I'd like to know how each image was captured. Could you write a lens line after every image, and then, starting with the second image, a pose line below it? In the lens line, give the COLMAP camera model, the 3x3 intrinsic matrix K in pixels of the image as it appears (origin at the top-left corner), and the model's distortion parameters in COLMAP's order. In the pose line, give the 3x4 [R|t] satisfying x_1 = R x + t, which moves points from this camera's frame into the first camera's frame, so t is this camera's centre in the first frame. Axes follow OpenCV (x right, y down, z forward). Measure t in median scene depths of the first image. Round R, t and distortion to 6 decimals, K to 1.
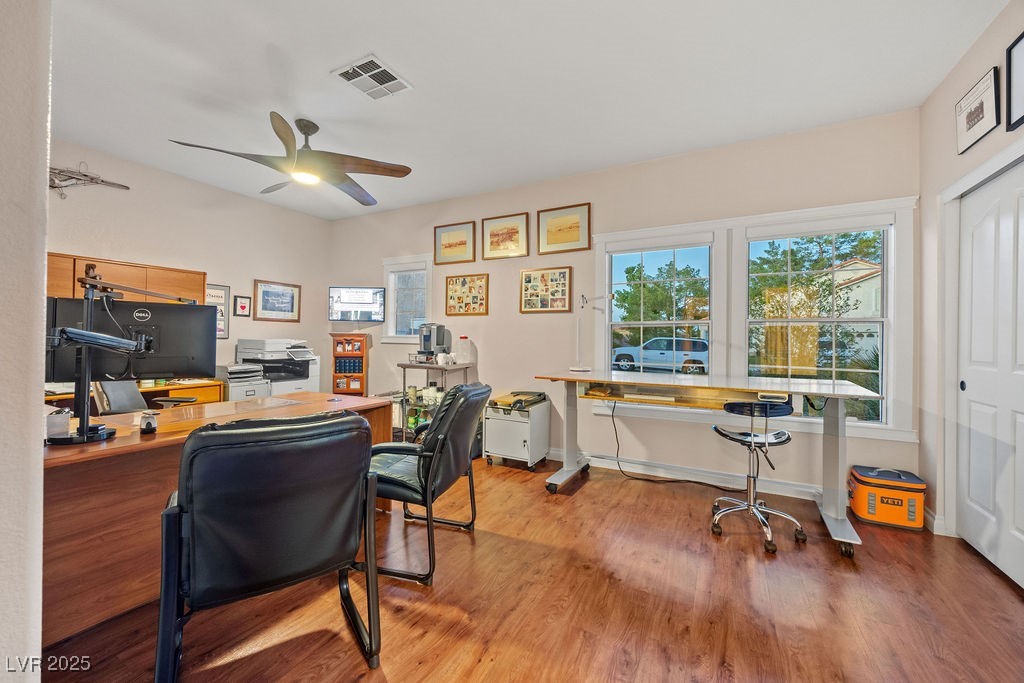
lens RADIAL K [[385.4, 0, 518.0], [0, 385.4, 338.6], [0, 0, 1]] dist [-0.007015, -0.000057]
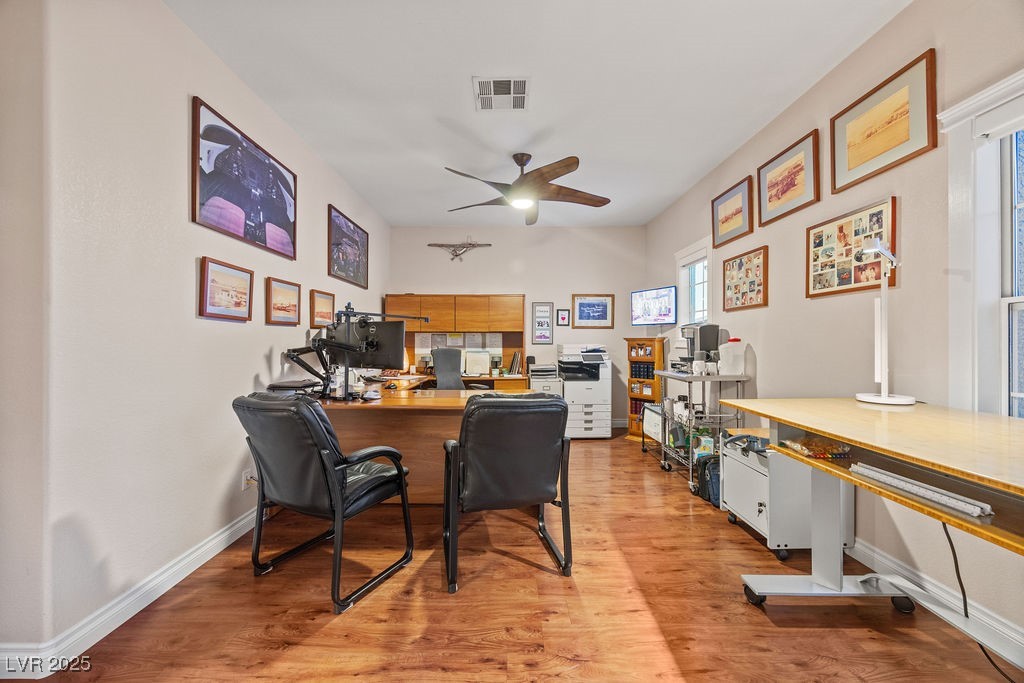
lens RADIAL K [[385.4, 0, 513.3], [0, 385.4, 344.2], [0, 0, 1]] dist [-0.007015, -0.000057]
pose [[0.482542, -0.007072, -0.875844, 0.296792], [0.007851, 0.999962, -0.003749, 0.004695], [0.875838, -0.005067, 0.482579, 0.279117]]
